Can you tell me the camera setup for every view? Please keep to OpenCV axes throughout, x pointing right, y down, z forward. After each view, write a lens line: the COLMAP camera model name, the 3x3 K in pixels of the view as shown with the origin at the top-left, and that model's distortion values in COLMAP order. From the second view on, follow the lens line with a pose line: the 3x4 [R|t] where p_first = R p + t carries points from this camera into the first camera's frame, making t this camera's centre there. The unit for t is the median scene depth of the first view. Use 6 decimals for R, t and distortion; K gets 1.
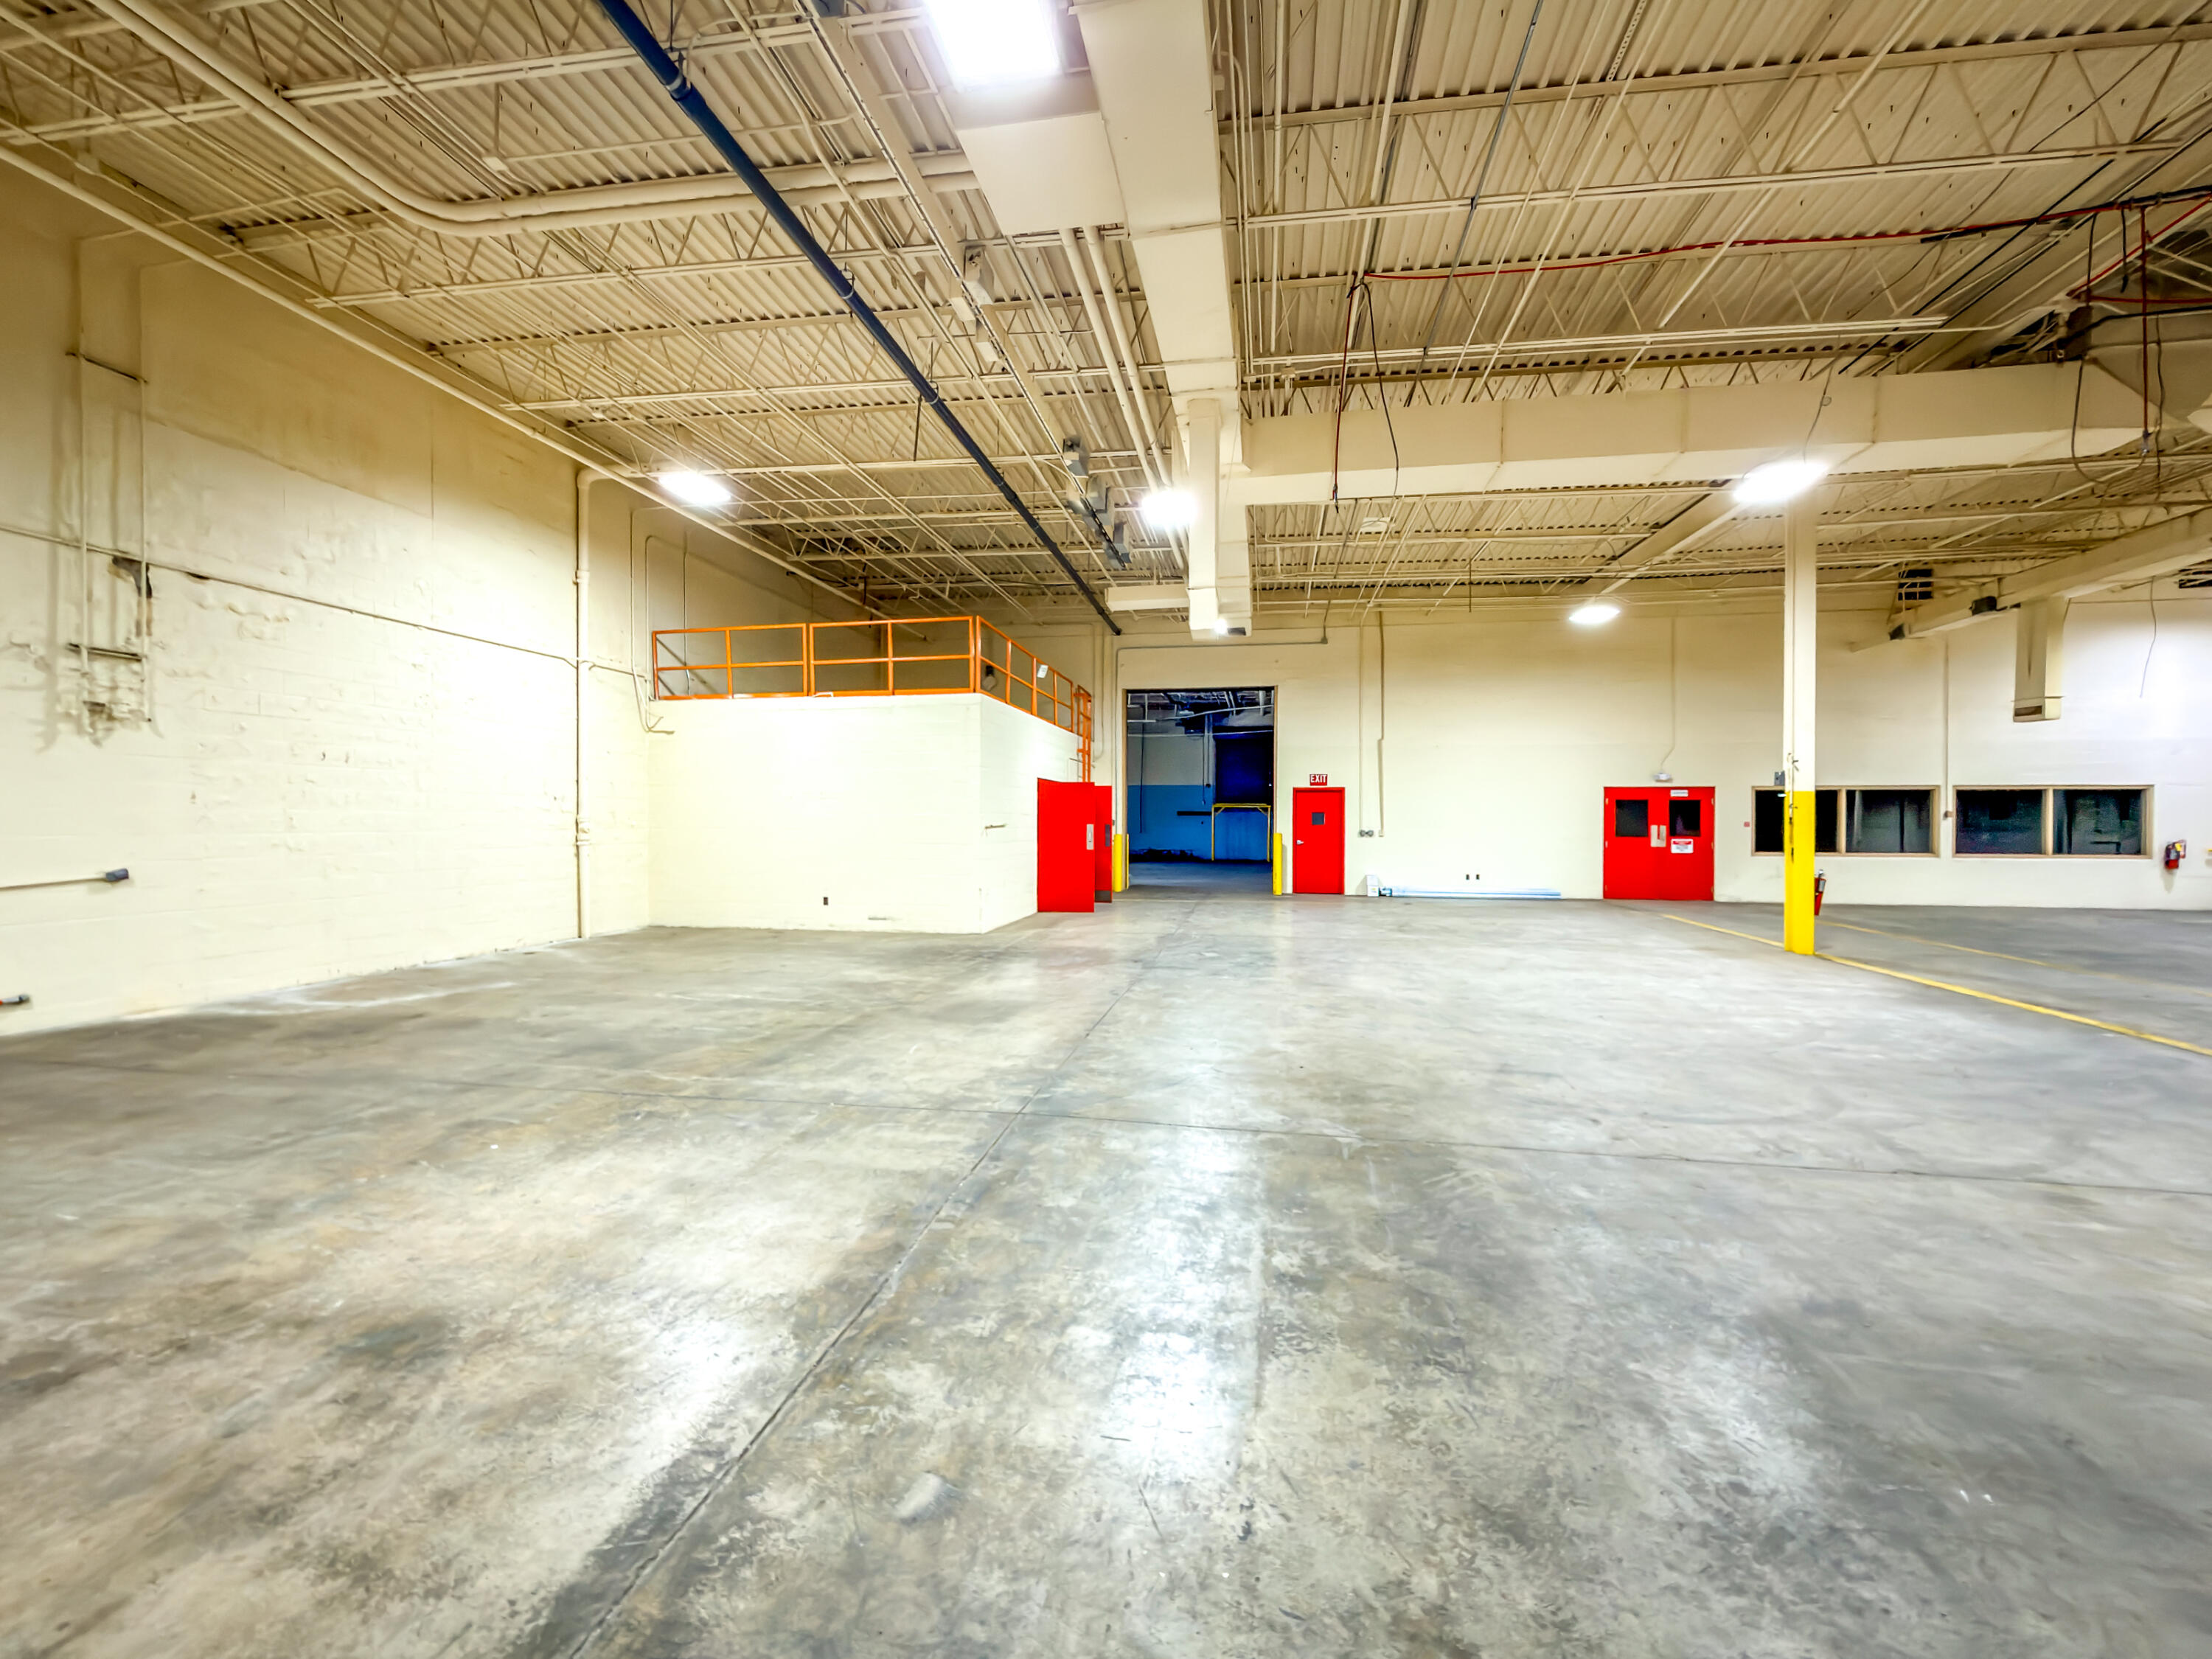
lens RADIAL K [[904.7, 0, 1094.9], [0, 904.7, 822.9], [0, 0, 1]] dist [0.003567, -0.000239]
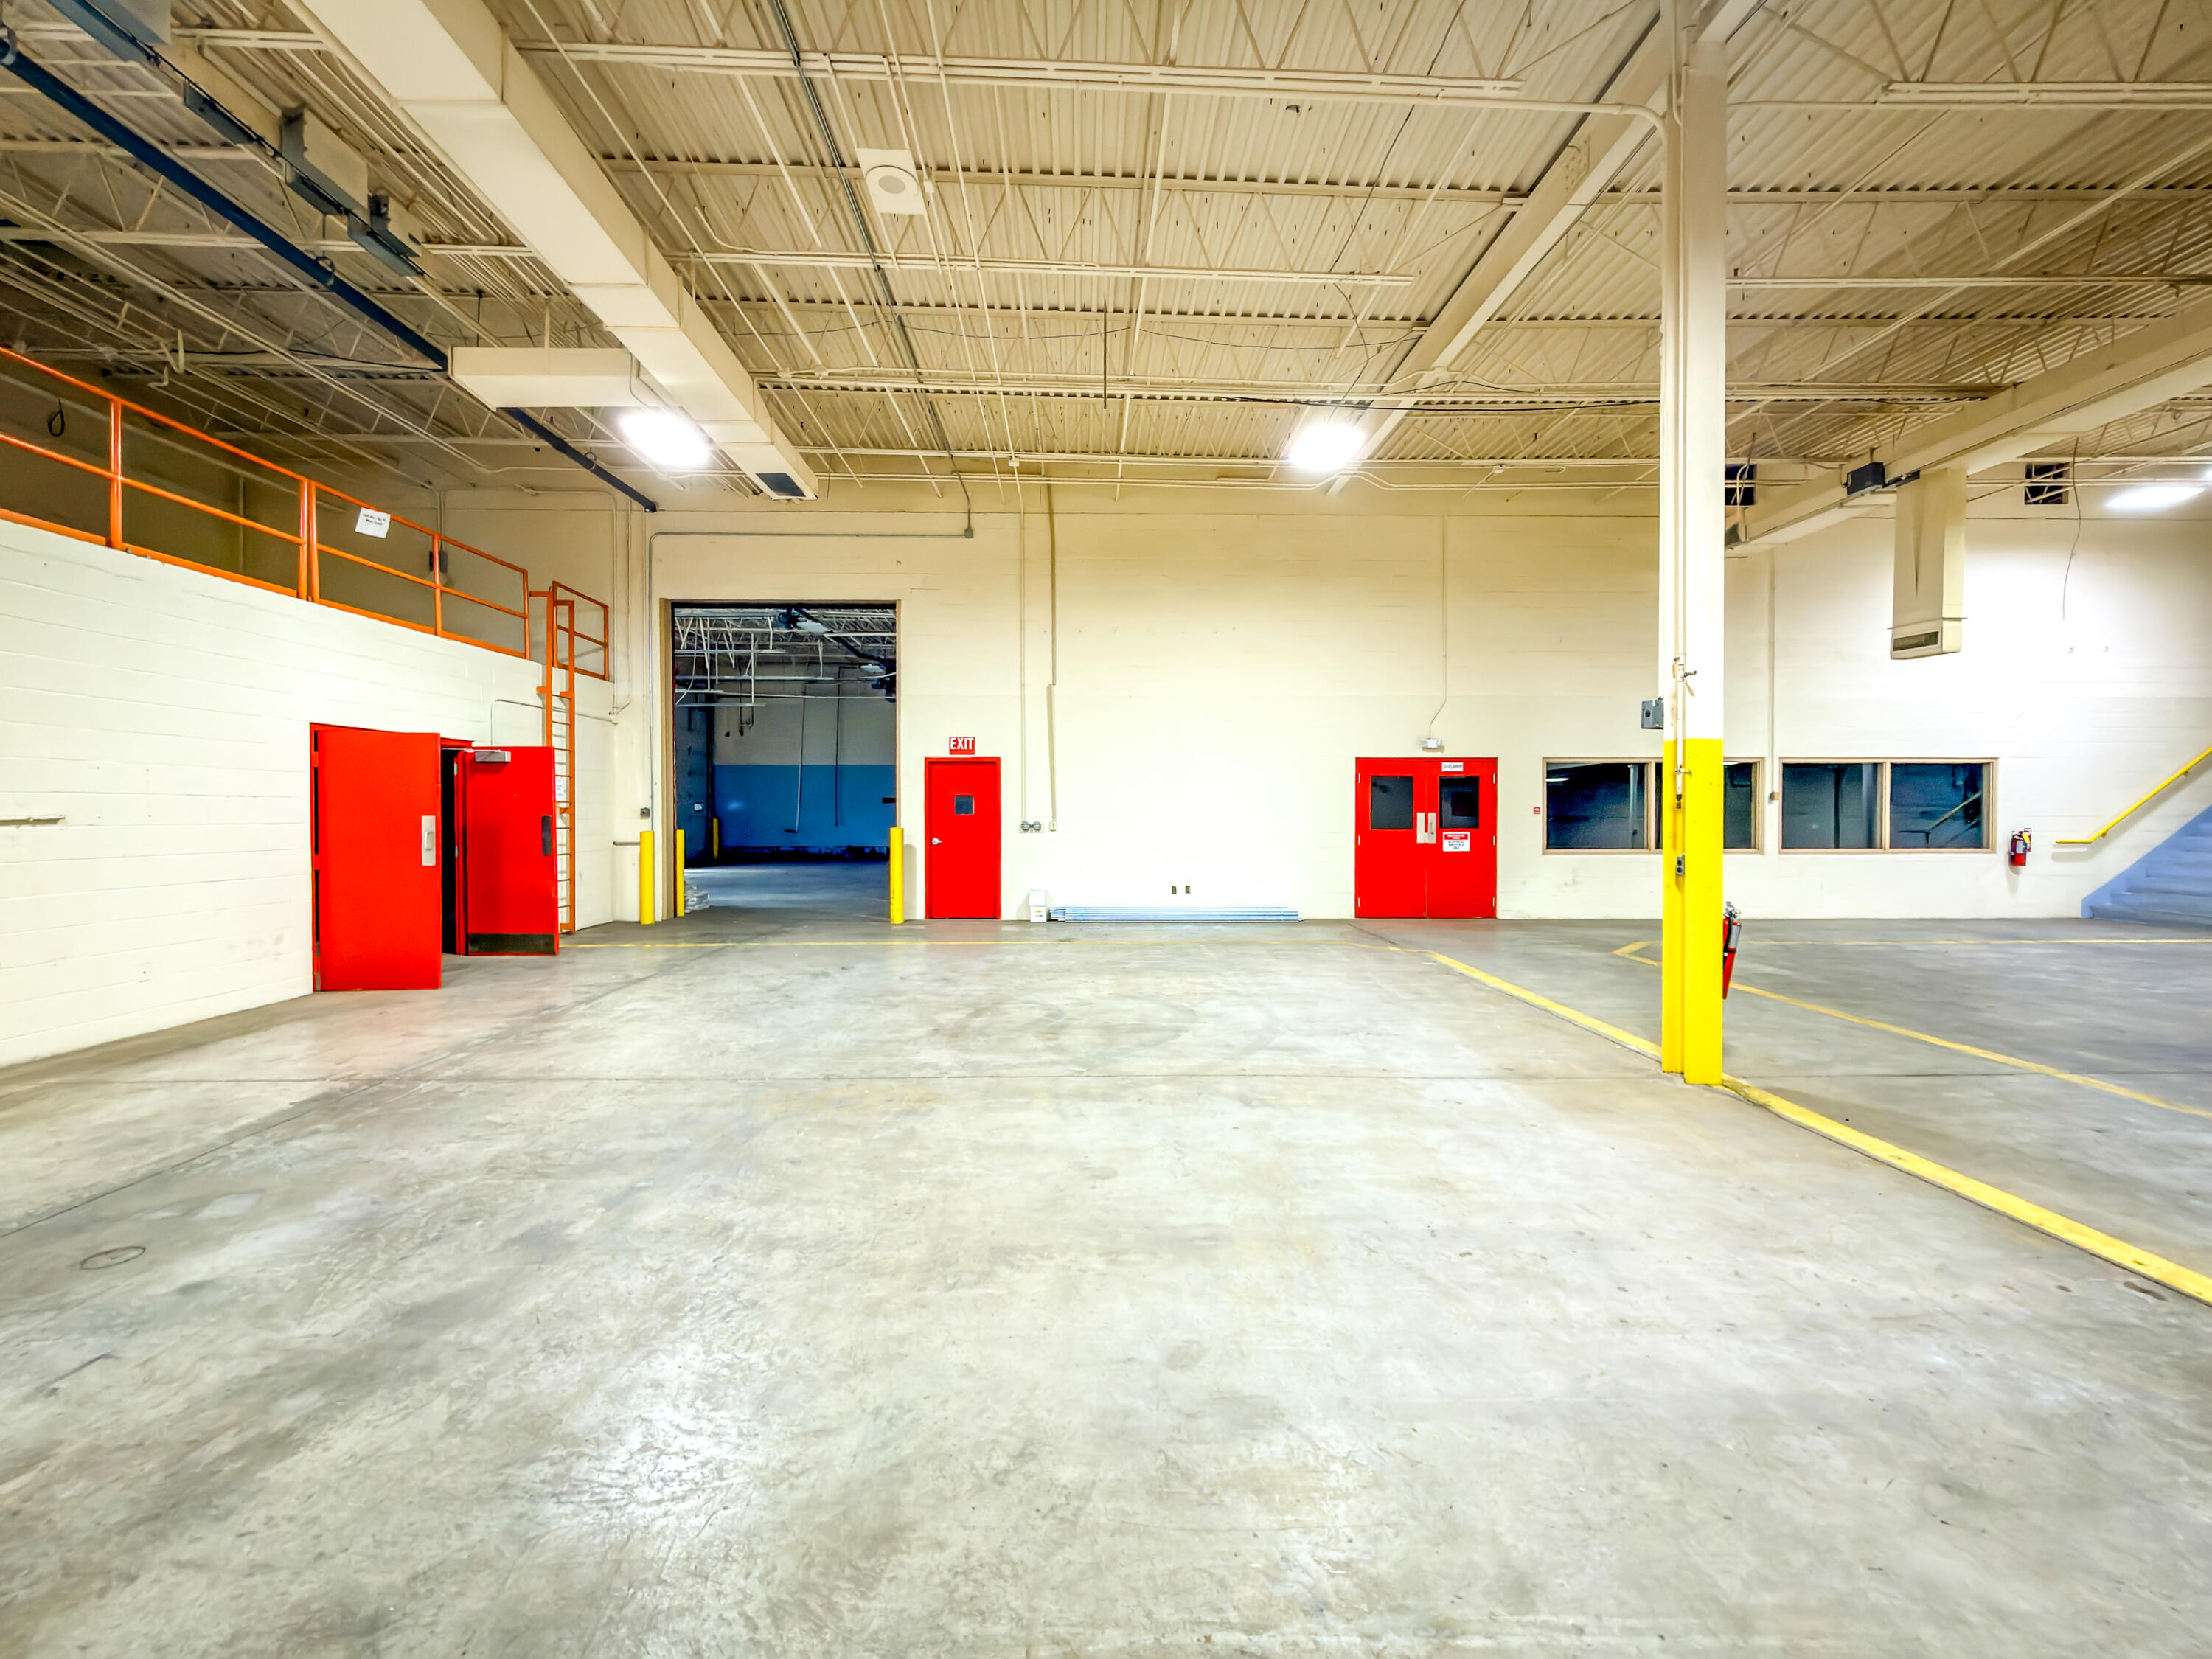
lens RADIAL K [[904.7, 0, 1101.1], [0, 904.7, 829.7], [0, 0, 1]] dist [0.003567, -0.000239]
pose [[0.977889, -0.007364, 0.208996, 0.226698], [0.003940, 0.999851, 0.016794, 0.003103], [-0.209089, -0.015599, 0.977772, 0.363077]]
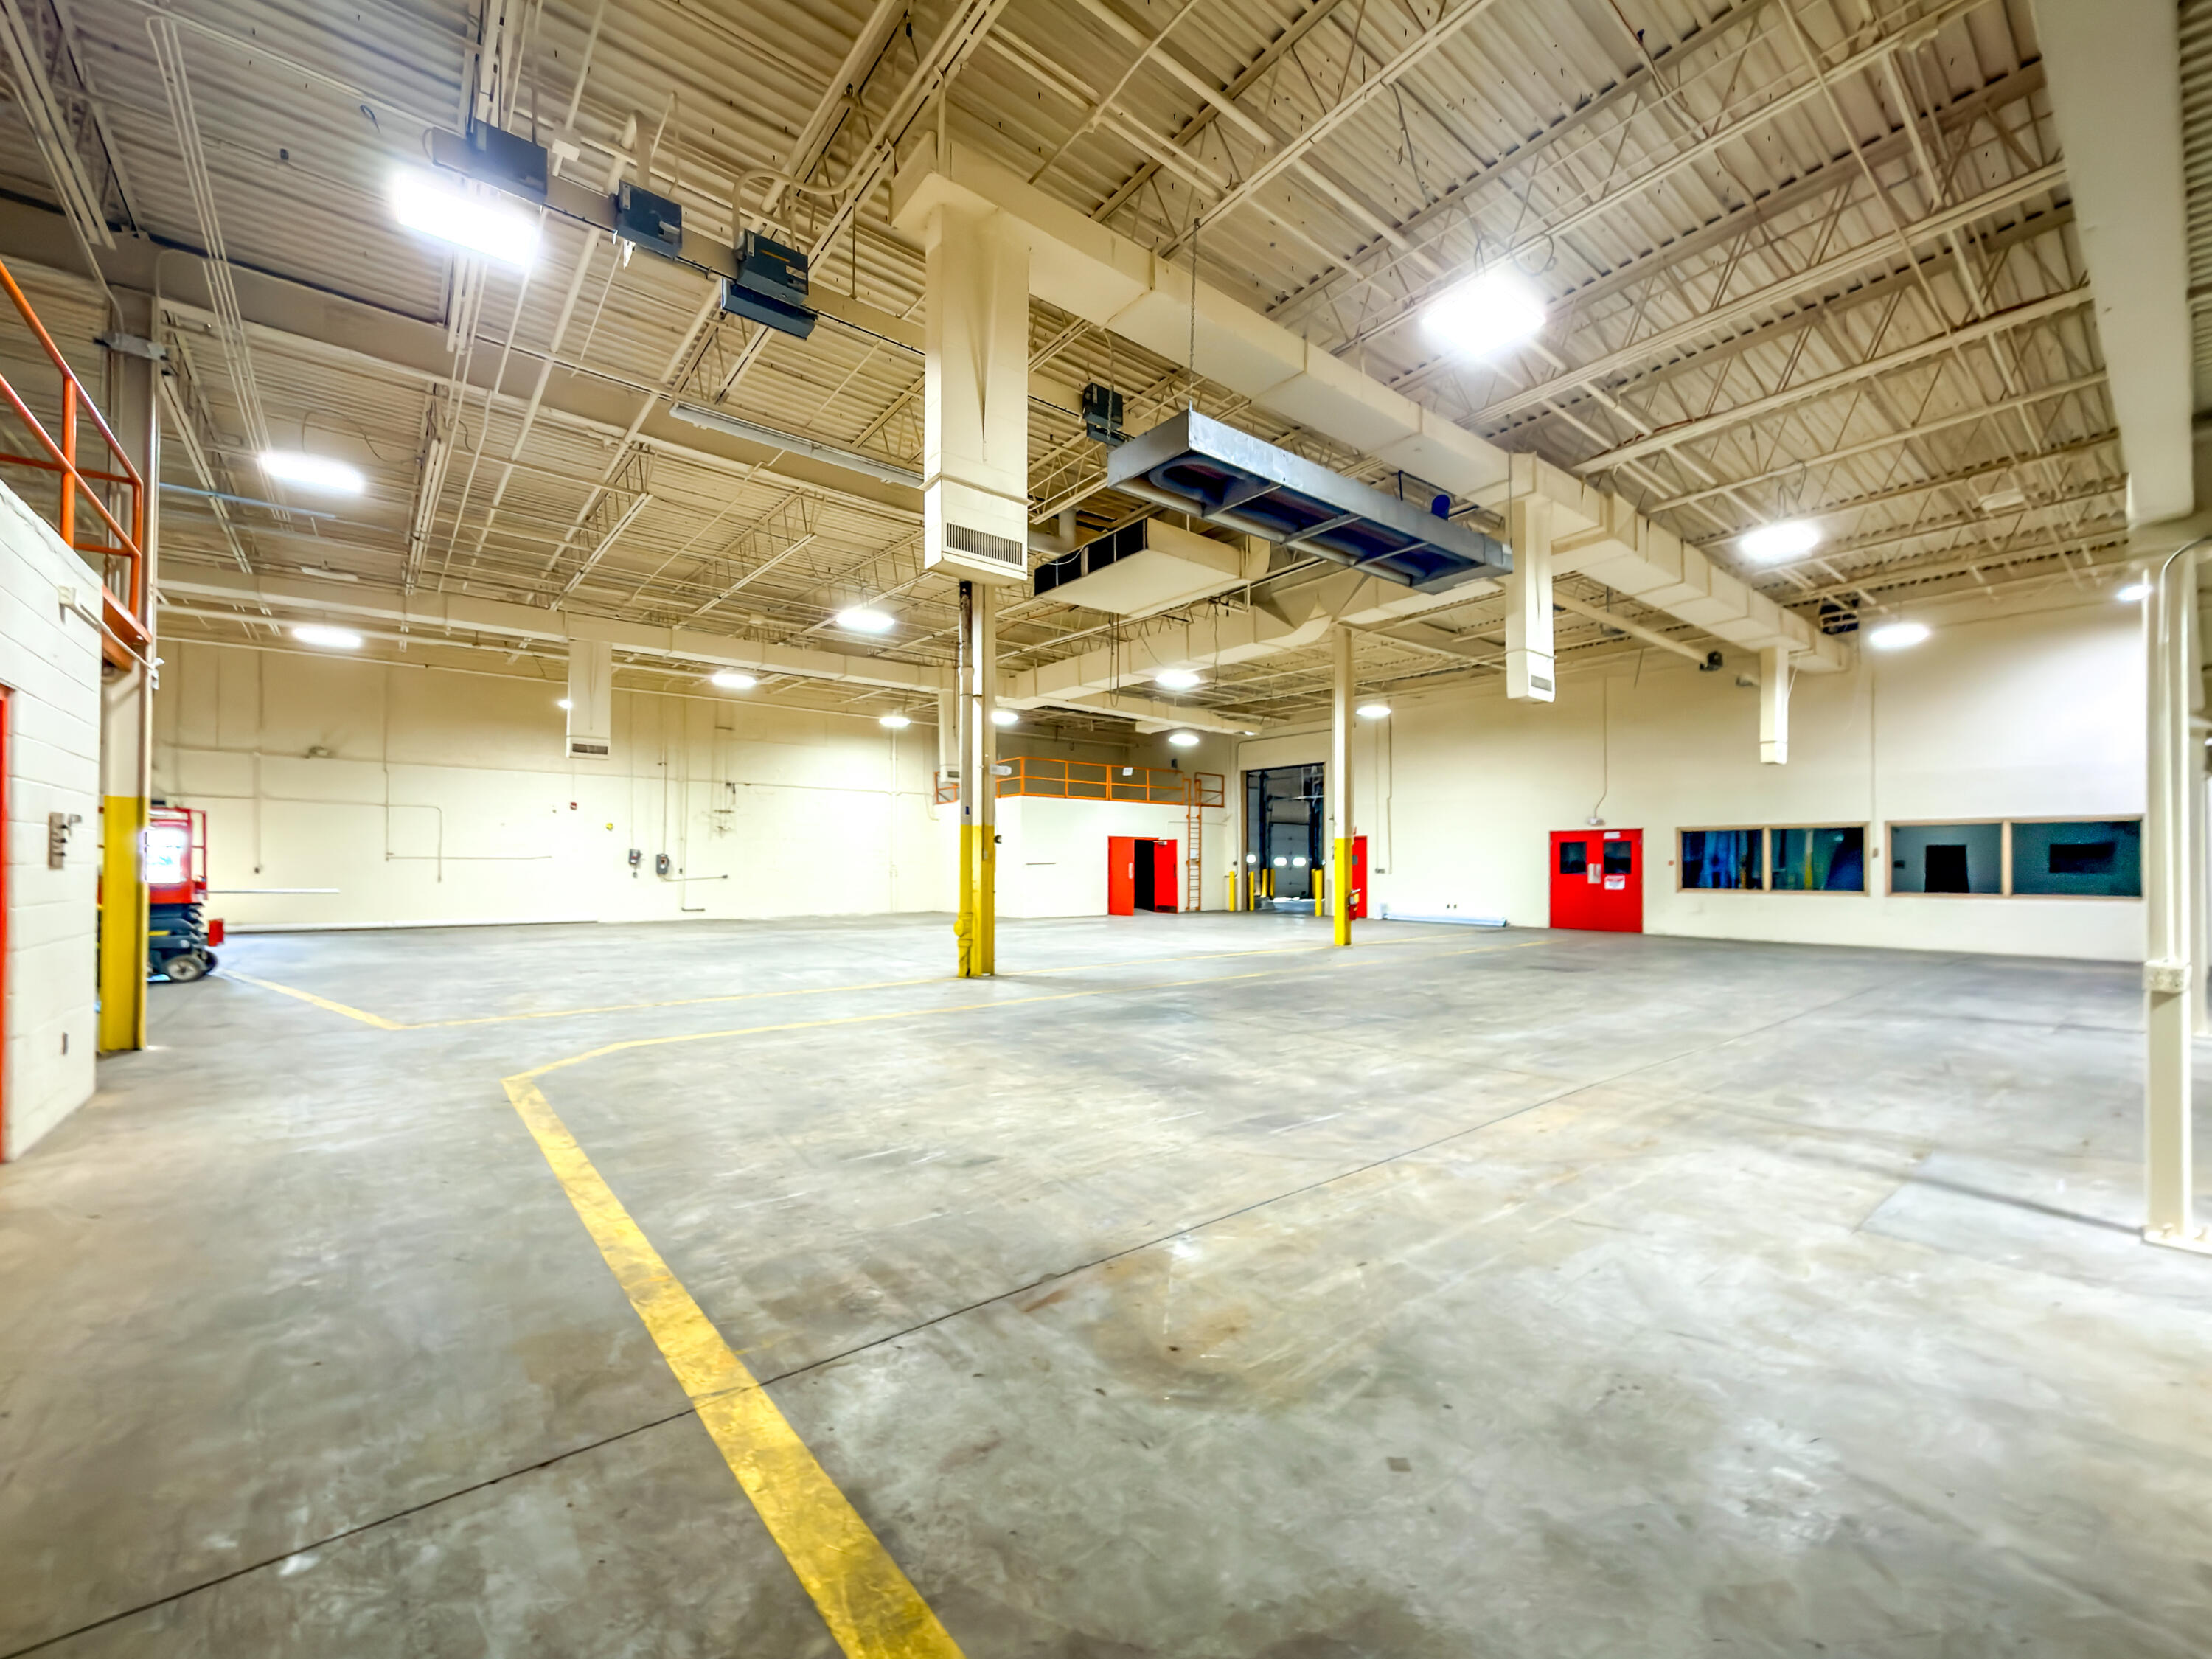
lens RADIAL K [[904.7, 0, 1085.6], [0, 904.7, 857.7], [0, 0, 1]] dist [0.003567, -0.000239]
pose [[0.749847, -0.005150, -0.661591, 0.899409], [-0.001858, 0.999949, -0.009889, 0.006980], [0.661608, 0.008645, 0.749800, -0.268034]]
